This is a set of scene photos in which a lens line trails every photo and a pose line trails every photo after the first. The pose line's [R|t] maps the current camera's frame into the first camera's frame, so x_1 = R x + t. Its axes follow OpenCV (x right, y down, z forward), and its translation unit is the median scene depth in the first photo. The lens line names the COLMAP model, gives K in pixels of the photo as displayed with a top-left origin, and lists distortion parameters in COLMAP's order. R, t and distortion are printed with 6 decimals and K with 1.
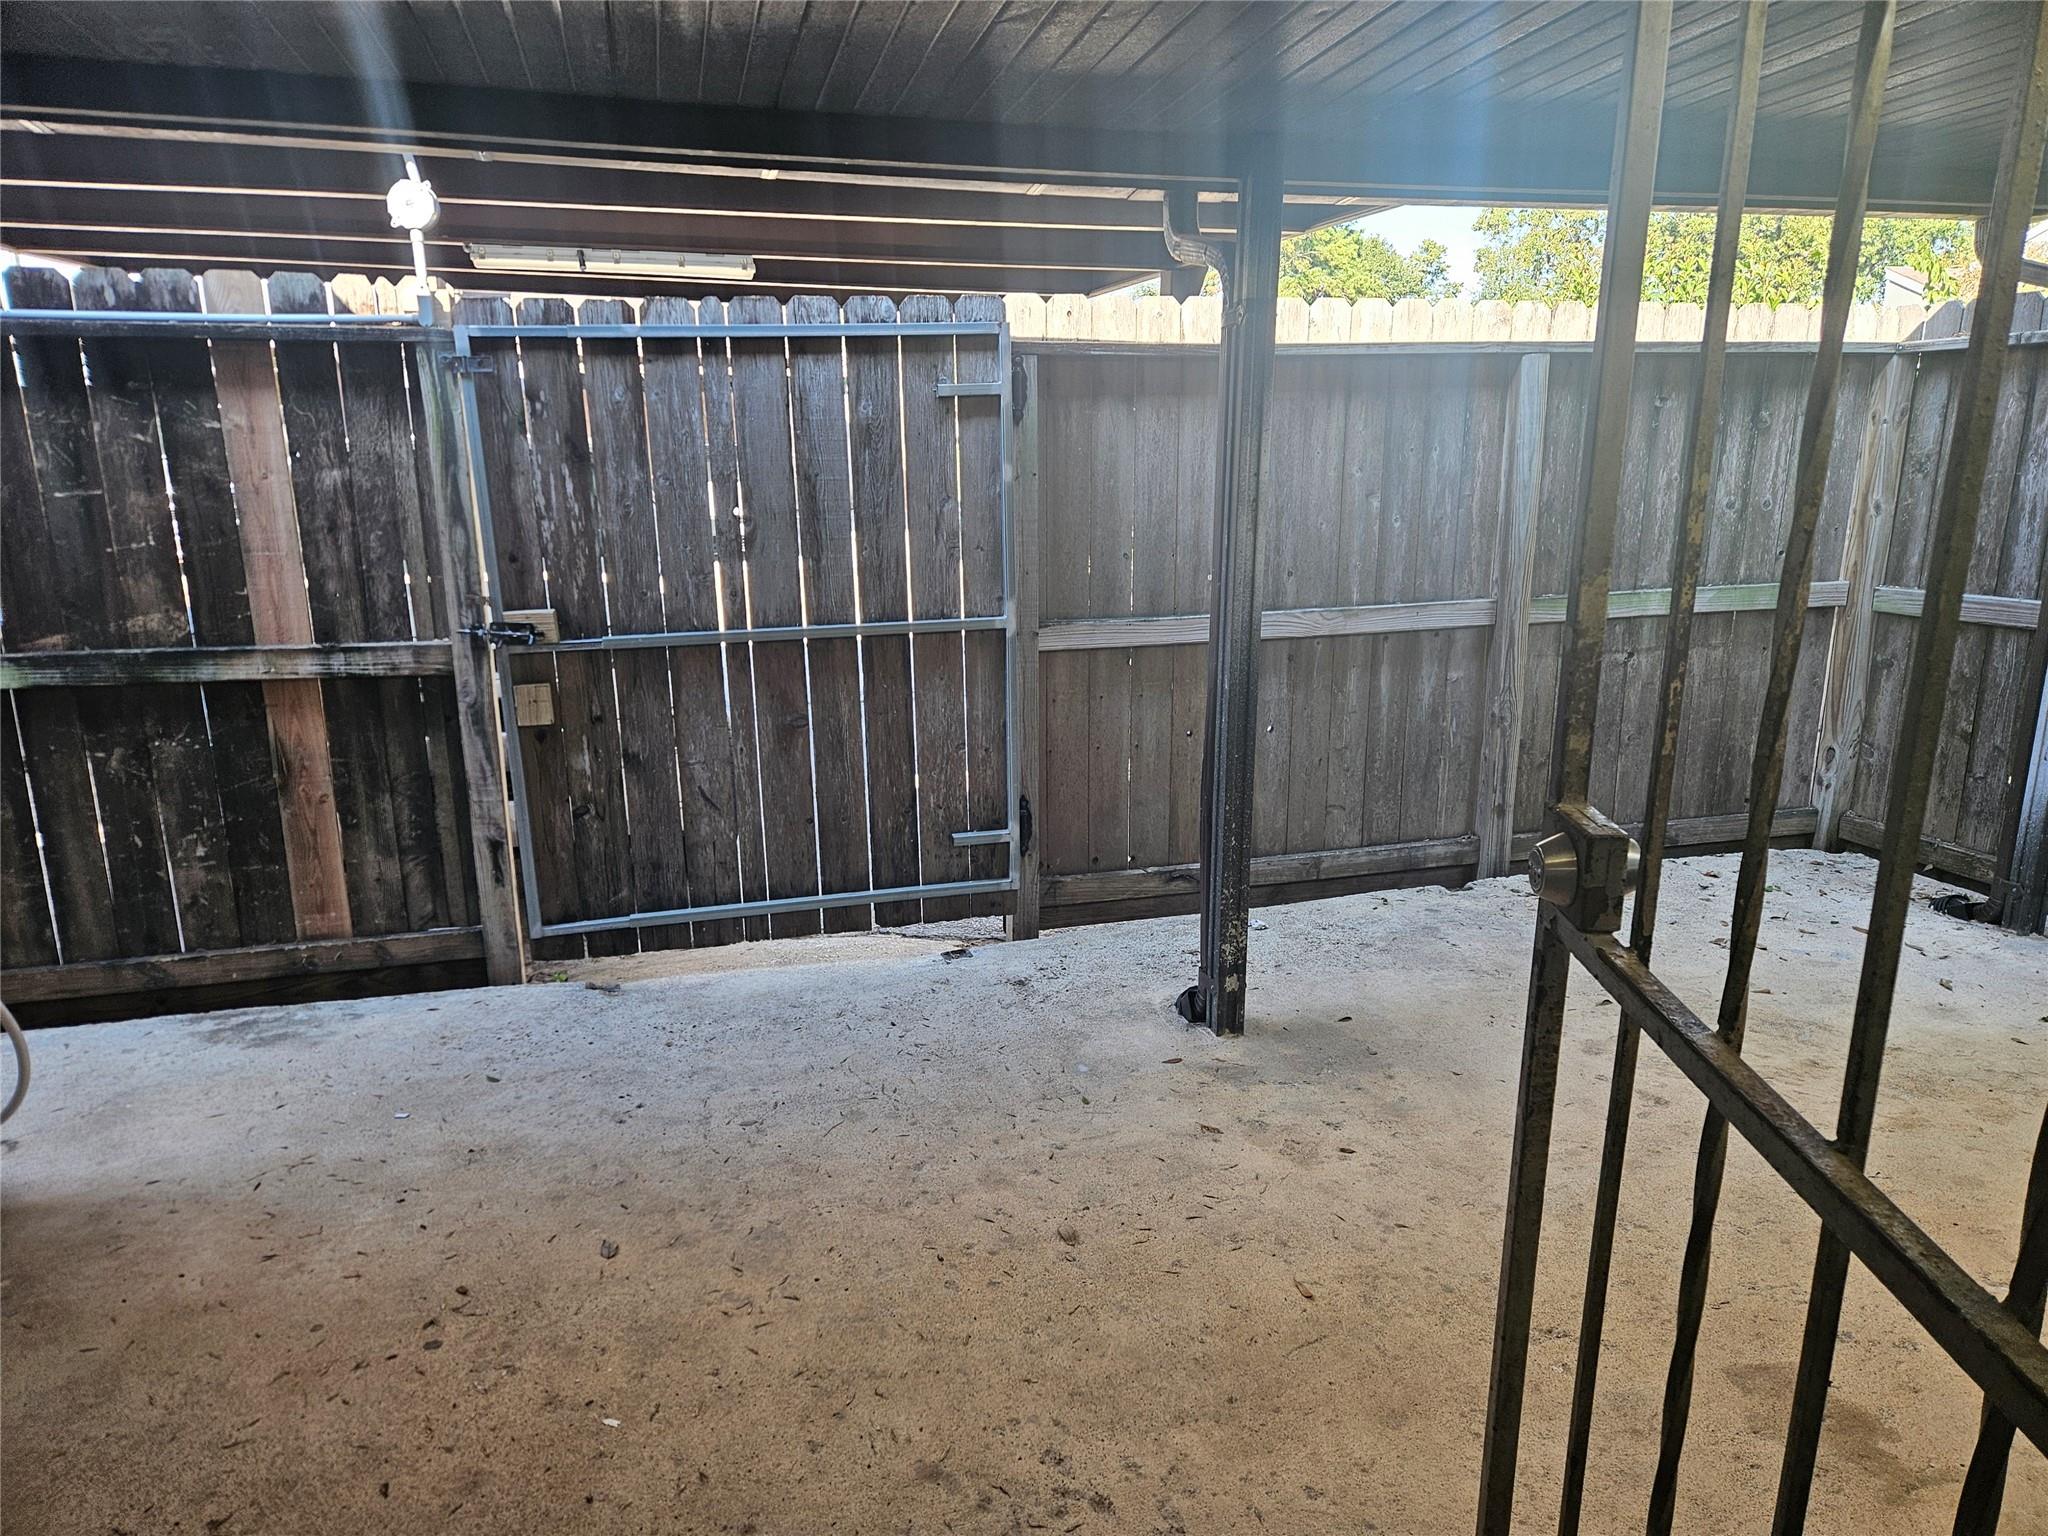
lens RADIAL K [[1369.3, 0, 1018.0], [0, 1369.3, 777.8], [0, 0, 1]] dist [0.080623, -0.067064]
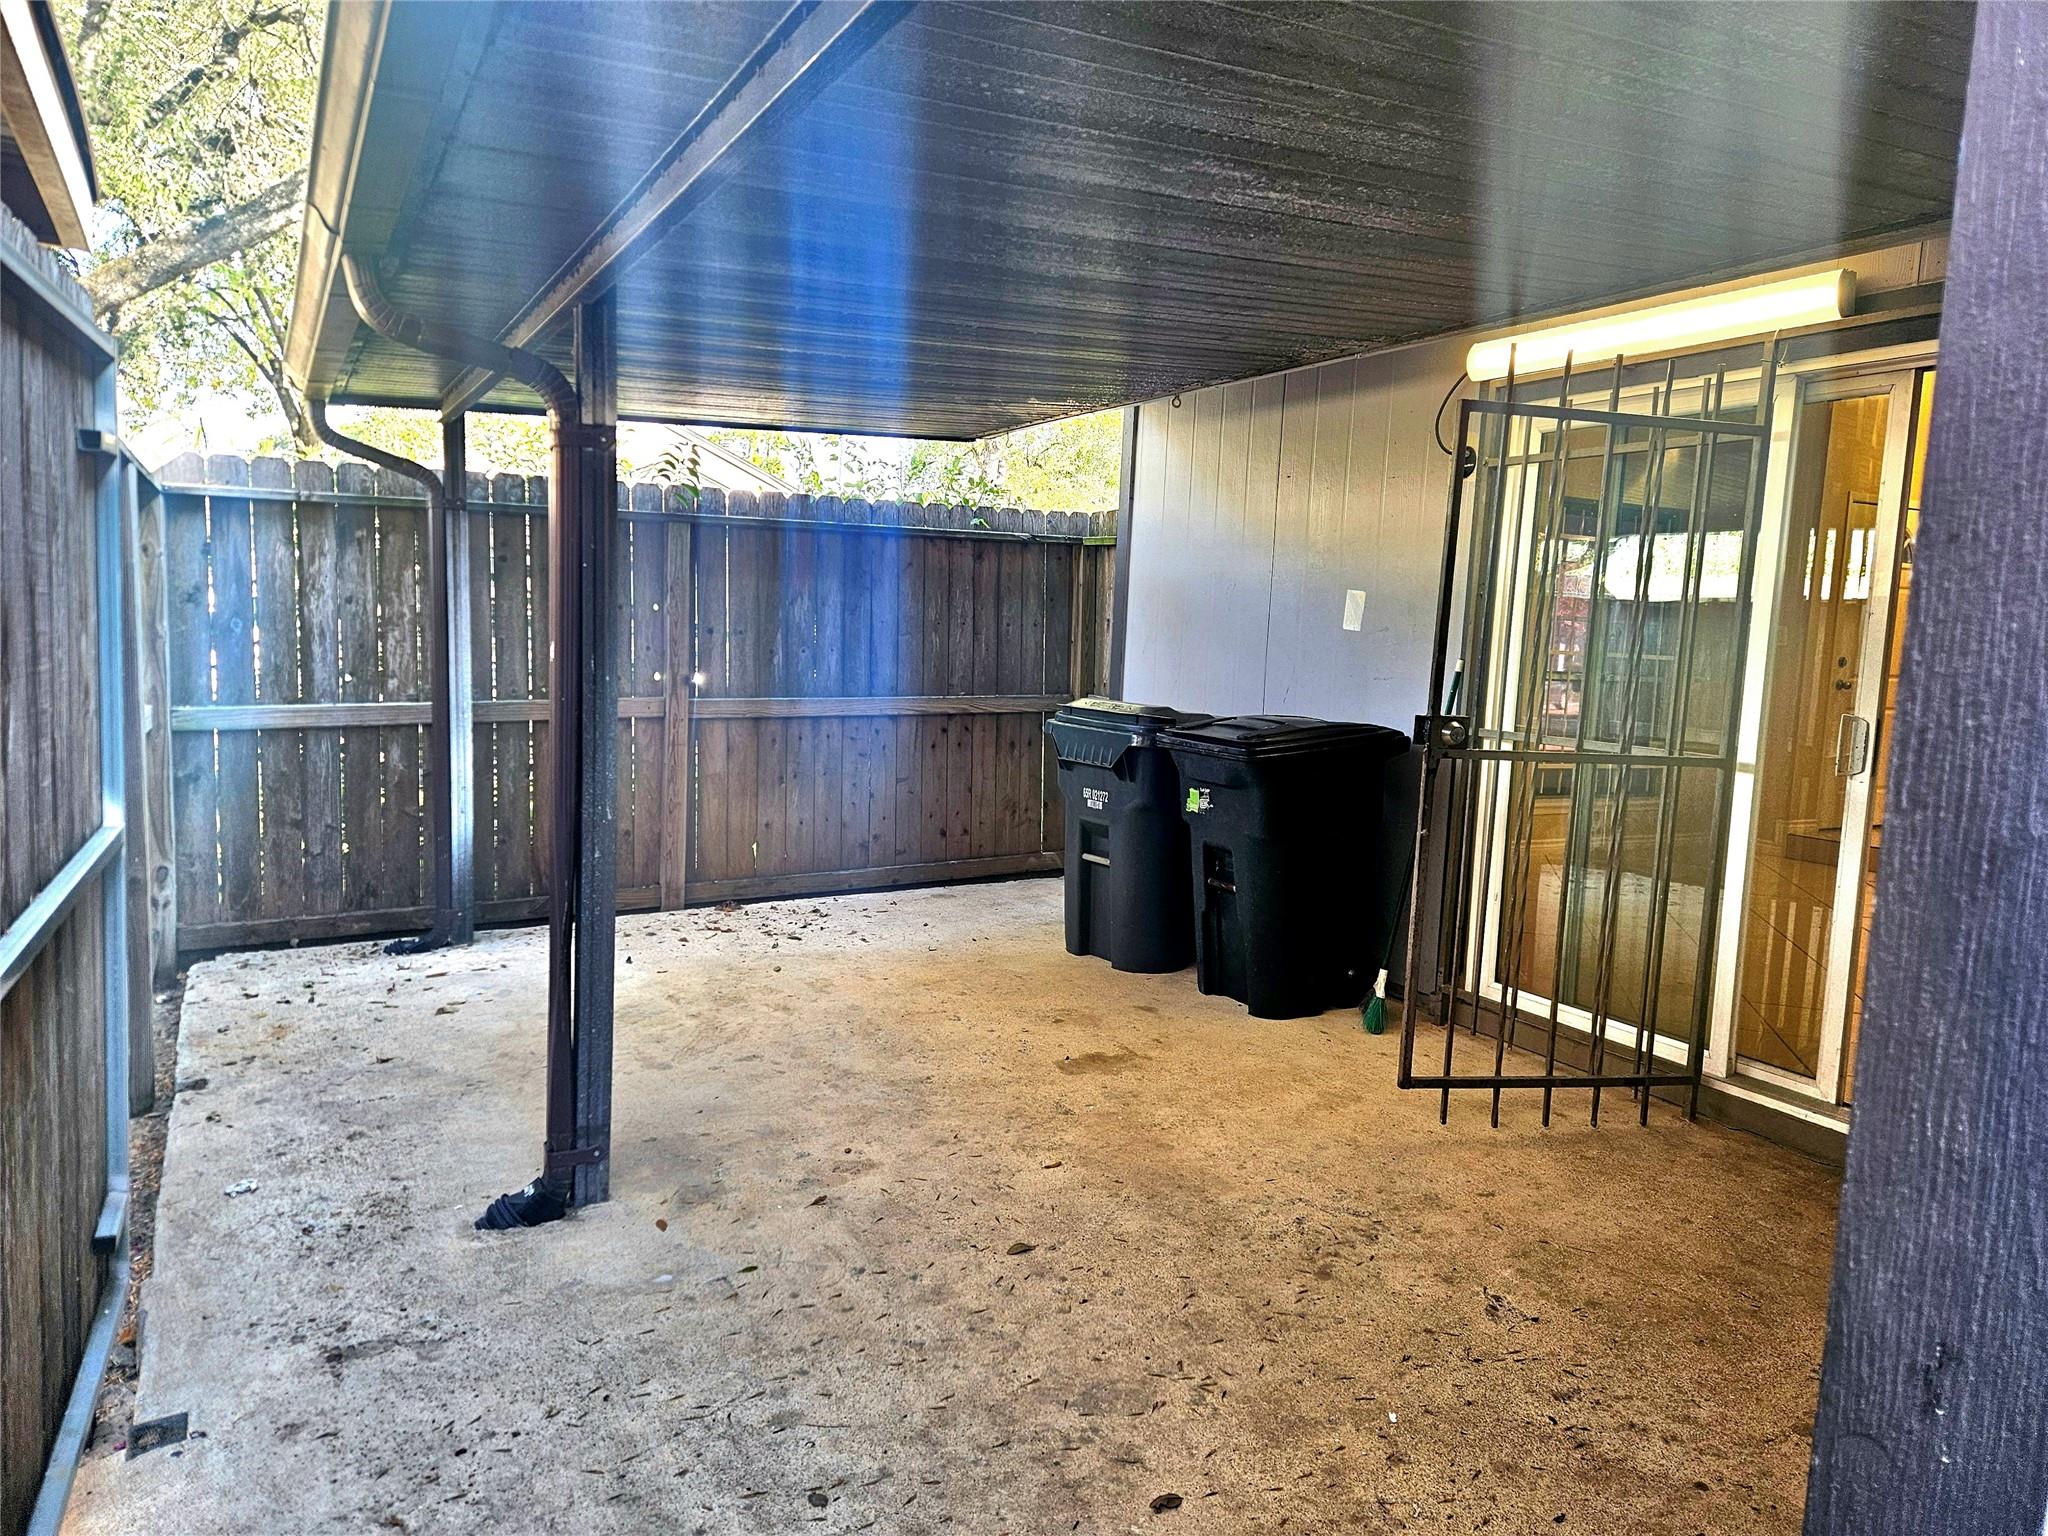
lens RADIAL K [[1369.3, 0, 1017.6], [0, 1369.3, 767.7], [0, 0, 1]] dist [0.080623, -0.067064]
pose [[-0.240161, -0.109829, 0.964500, -0.864057], [0.204444, 0.965571, 0.160858, -0.203561], [-0.948960, 0.235818, -0.209438, 0.964215]]
